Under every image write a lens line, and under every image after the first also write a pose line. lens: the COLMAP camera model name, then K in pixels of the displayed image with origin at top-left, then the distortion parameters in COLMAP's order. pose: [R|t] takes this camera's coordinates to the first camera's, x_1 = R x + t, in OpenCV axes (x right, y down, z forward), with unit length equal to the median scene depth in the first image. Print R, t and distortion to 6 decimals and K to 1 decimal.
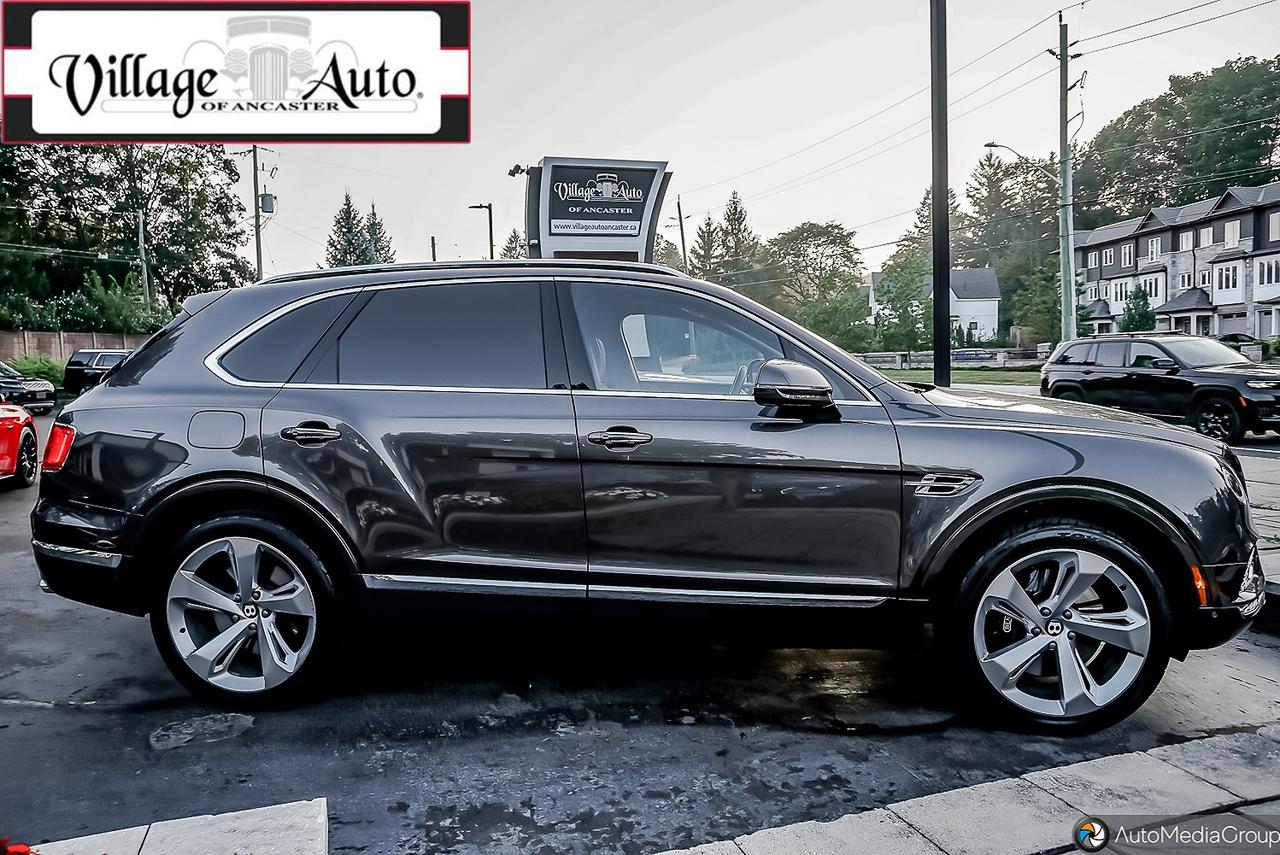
lens RADIAL K [[896.2, 0, 636.9], [0, 896.2, 428.2], [0, 0, 1]] dist [-0.032627, 0.003959]
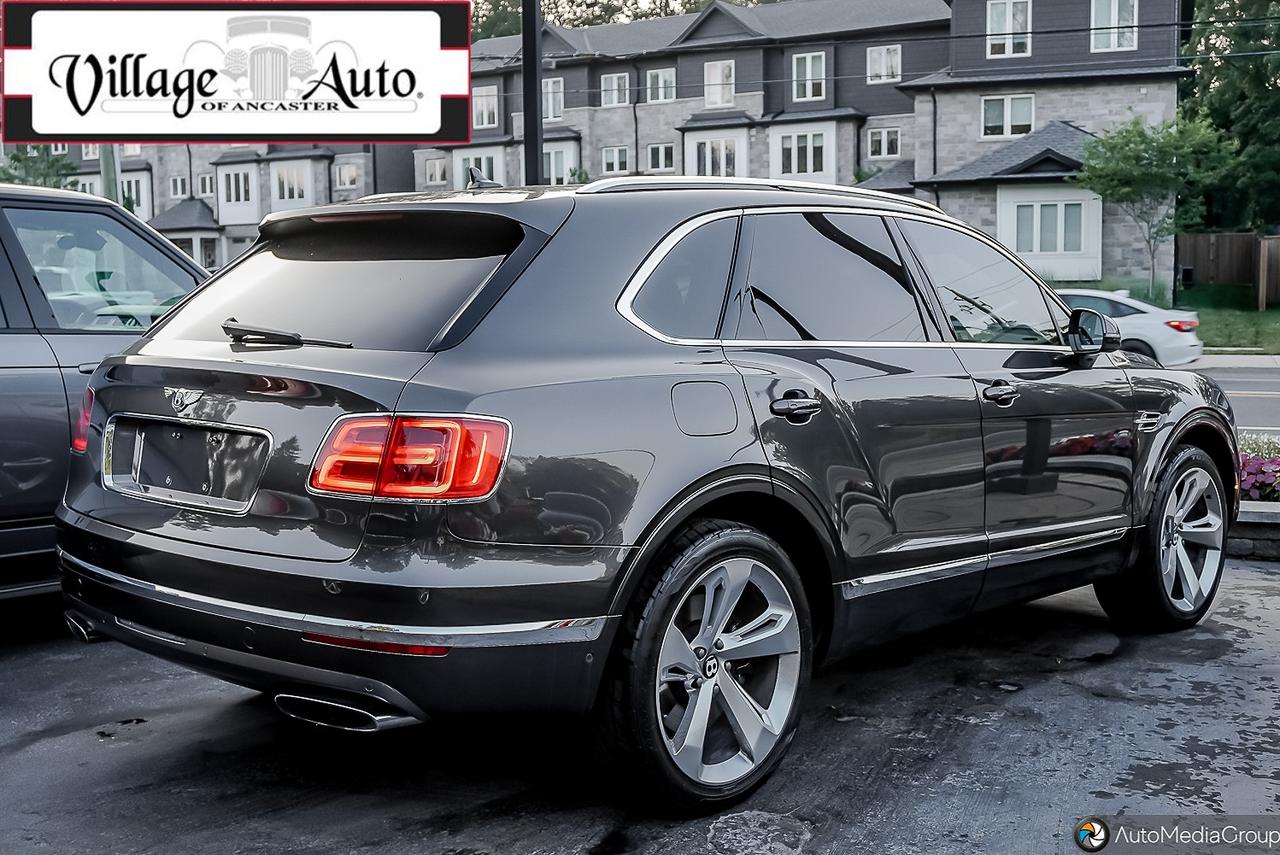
lens RADIAL K [[1423.1, 0, 641.2], [0, 1423.1, 427.9], [0, 0, 1]] dist [0.014244, 0.000000]
pose [[0.623853, -0.062312, 0.779054, -1.521106], [0.051442, 0.997929, 0.038625, -0.031815], [-0.779847, 0.015980, 0.625766, 0.393751]]
